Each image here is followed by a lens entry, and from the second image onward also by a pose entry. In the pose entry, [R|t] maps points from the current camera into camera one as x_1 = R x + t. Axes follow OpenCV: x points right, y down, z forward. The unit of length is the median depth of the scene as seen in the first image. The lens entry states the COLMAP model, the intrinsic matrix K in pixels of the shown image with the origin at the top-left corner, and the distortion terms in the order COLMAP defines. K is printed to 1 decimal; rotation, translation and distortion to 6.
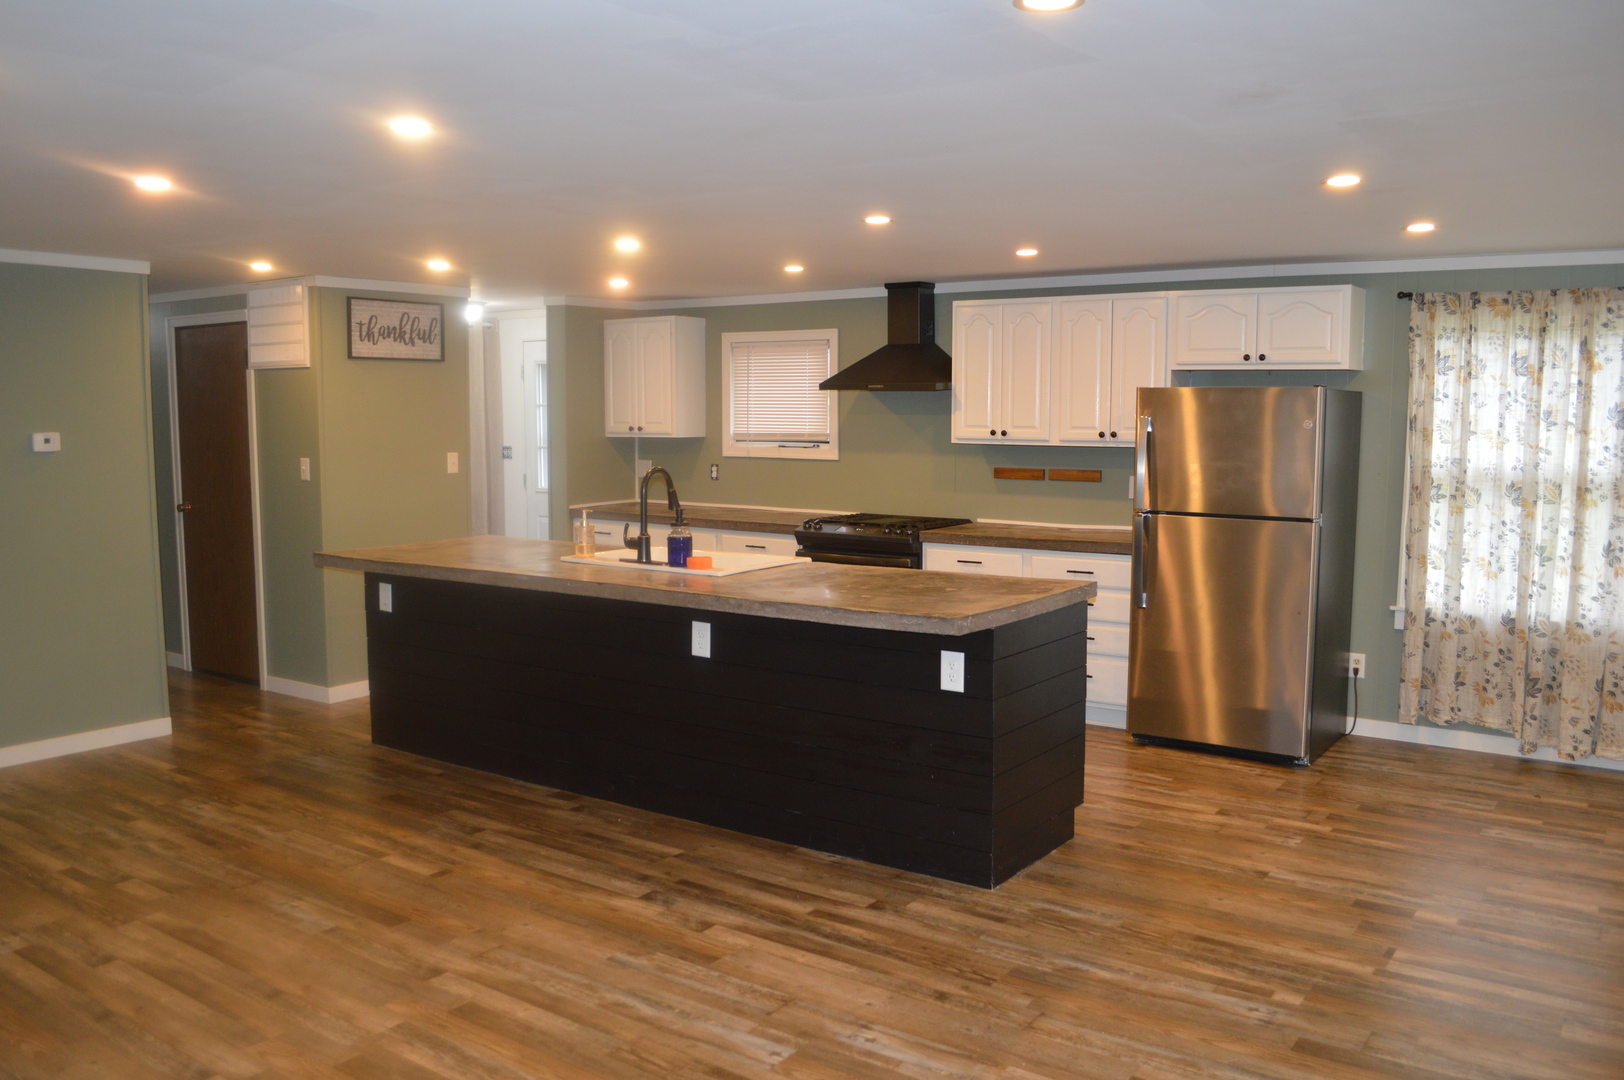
lens RADIAL K [[1306.2, 0, 800.8], [0, 1306.2, 549.1], [0, 0, 1]] dist [-0.079838, 0.012252]
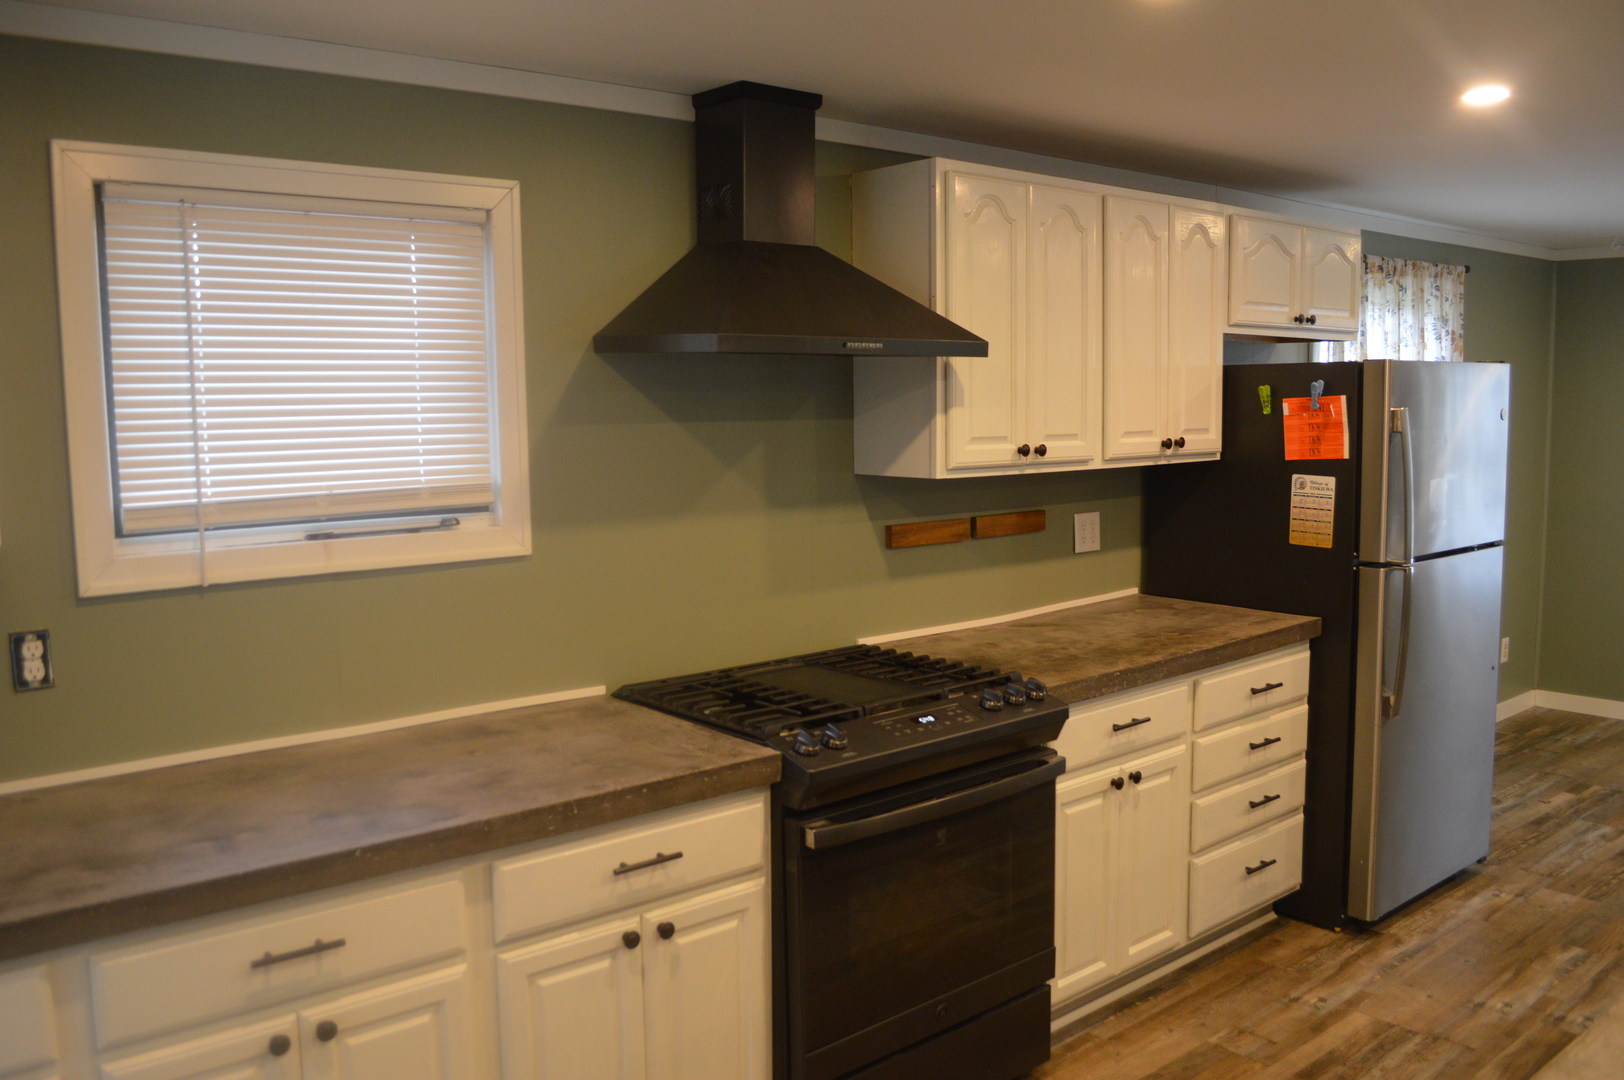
lens RADIAL K [[1306.2, 0, 800.8], [0, 1306.2, 549.1], [0, 0, 1]] dist [-0.079838, 0.012252]
pose [[0.256293, -0.111119, 0.960191, -0.435515], [0.122732, 0.989071, 0.081702, -0.133715], [-0.958776, 0.096907, 0.267130, 1.243469]]
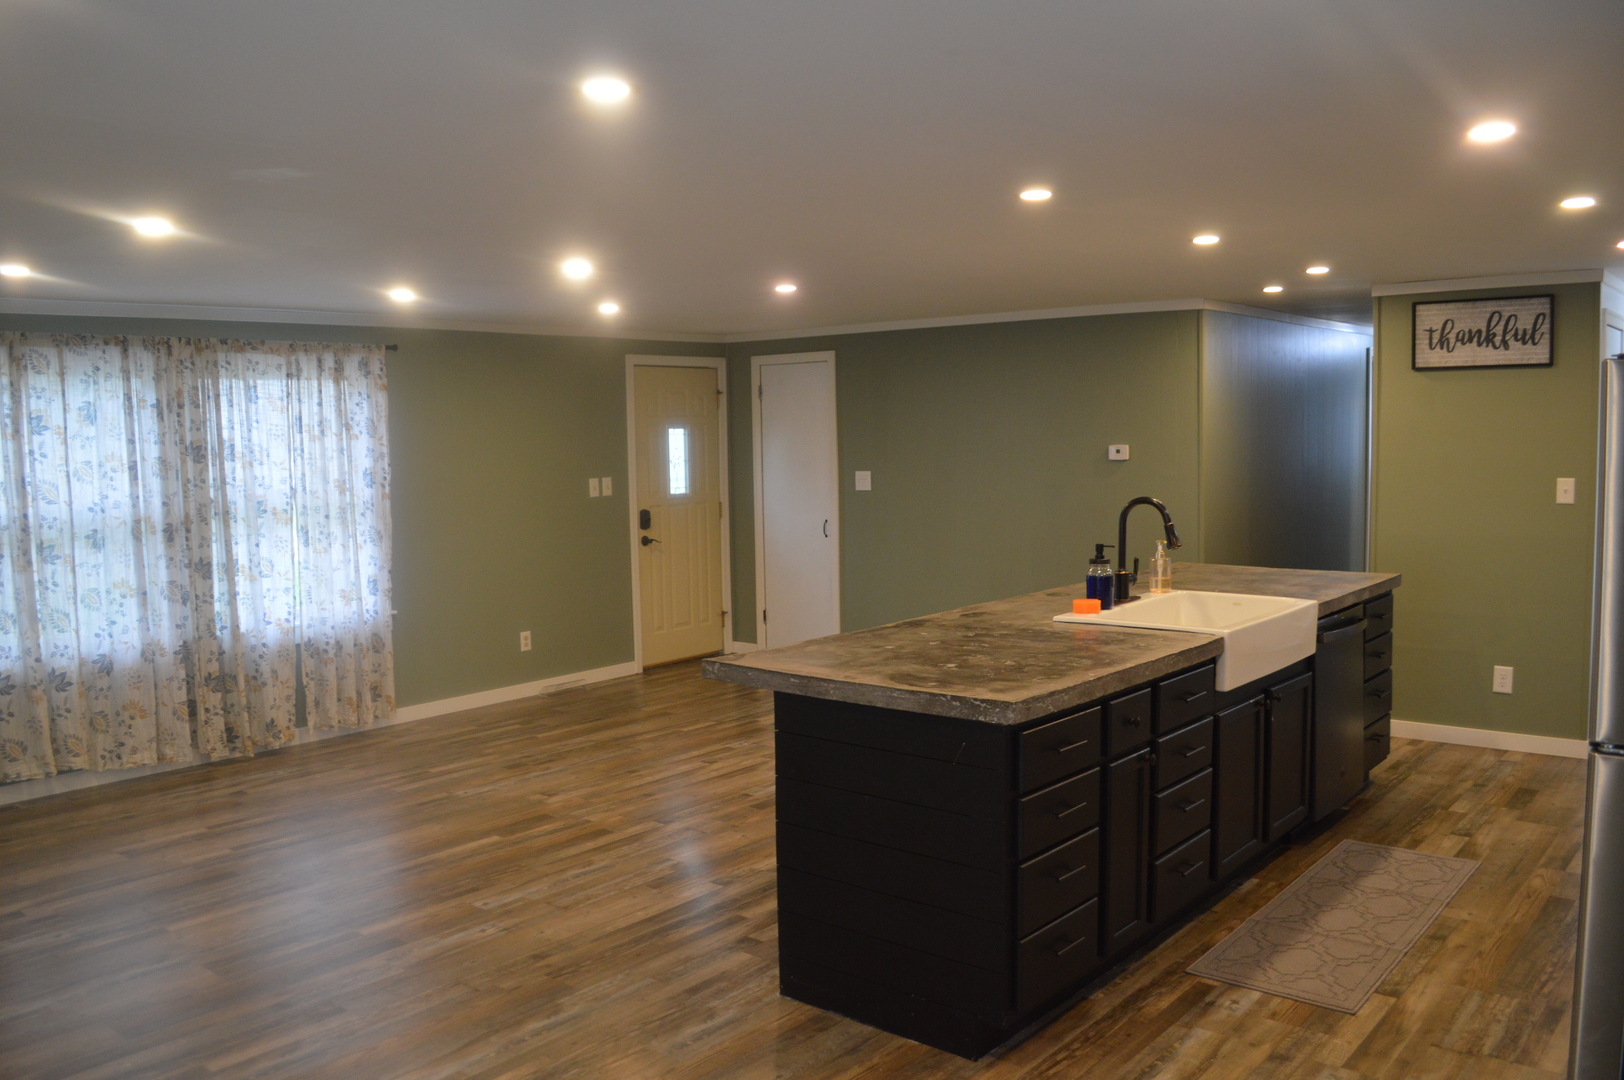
lens RADIAL K [[1306.2, 0, 800.8], [0, 1306.2, 549.1], [0, 0, 1]] dist [-0.079838, 0.012252]
pose [[-0.078632, 0.091286, -0.992715, 0.783242], [-0.089811, 0.991101, 0.098252, -0.093610], [0.992850, 0.096882, -0.069734, 0.840870]]
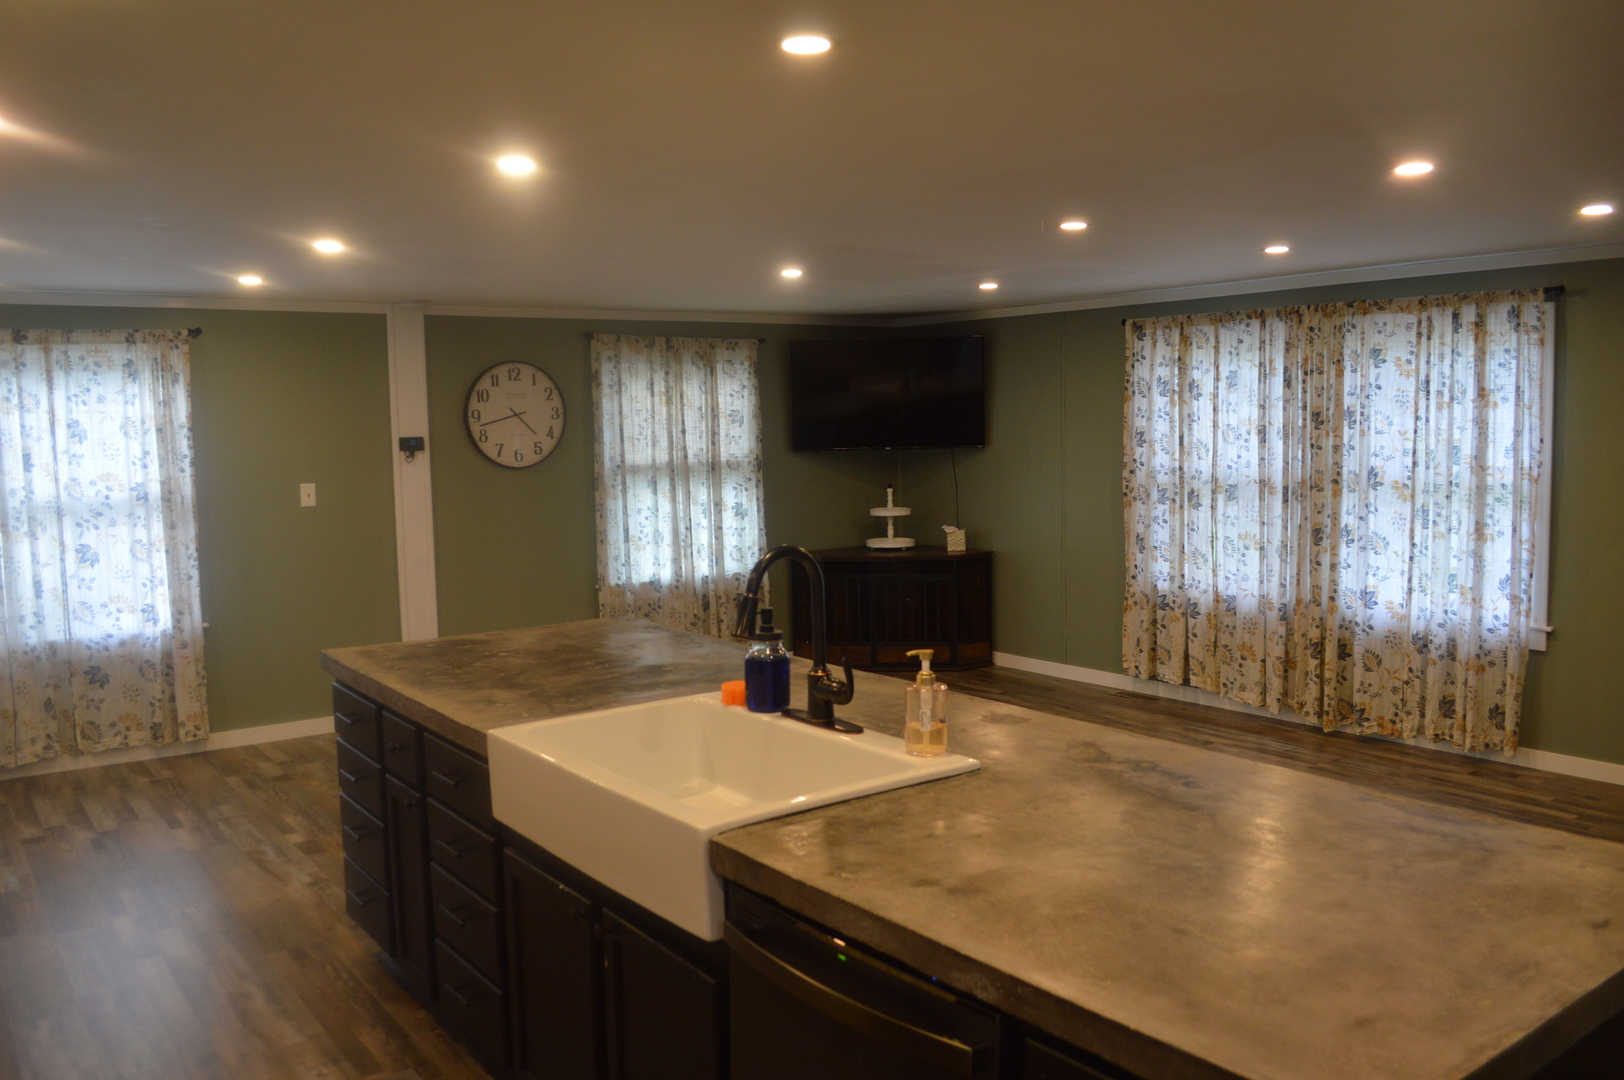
lens RADIAL K [[1306.2, 0, 800.8], [0, 1306.2, 549.1], [0, 0, 1]] dist [-0.079838, 0.012252]
pose [[-0.947992, -0.014526, 0.317961, -0.279832], [0.053865, 0.977228, 0.205244, -0.168271], [-0.313702, 0.211696, -0.925622, 1.475868]]
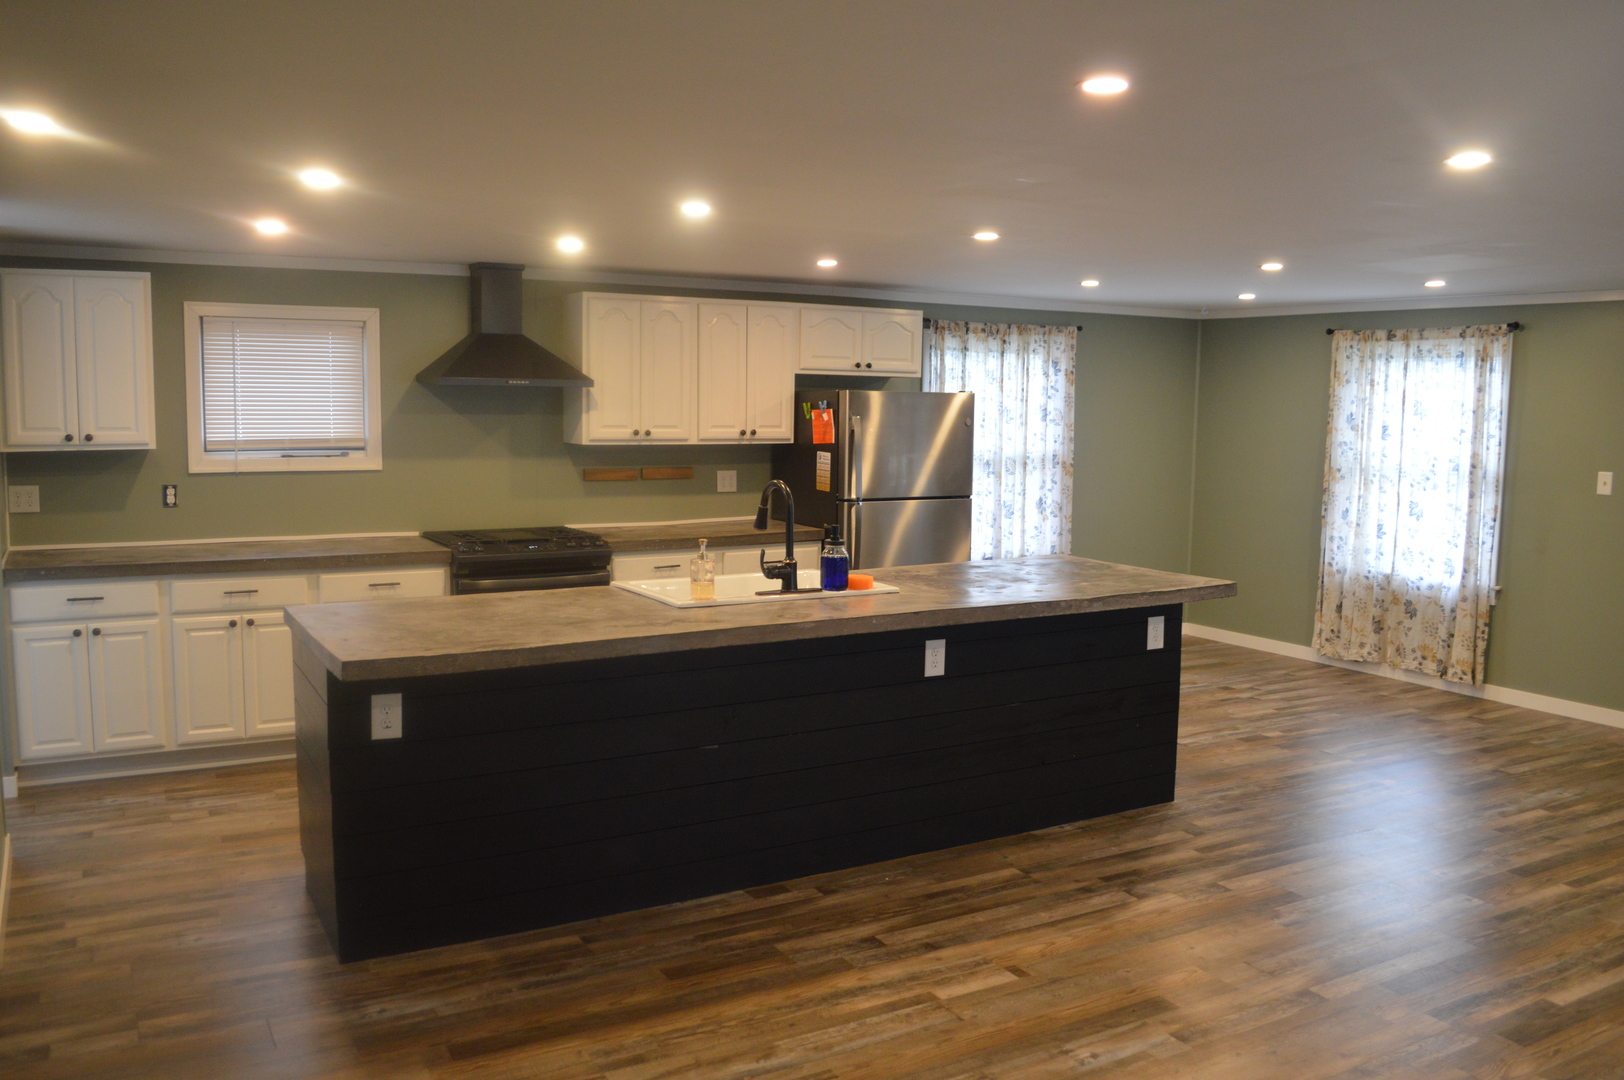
lens RADIAL K [[1306.2, 0, 800.8], [0, 1306.2, 549.1], [0, 0, 1]] dist [-0.079838, 0.012252]
pose [[0.418880, -0.097071, 0.902838, -0.888510], [0.088077, 0.993925, 0.066000, -0.073778], [-0.903760, 0.051873, 0.424885, 0.630005]]
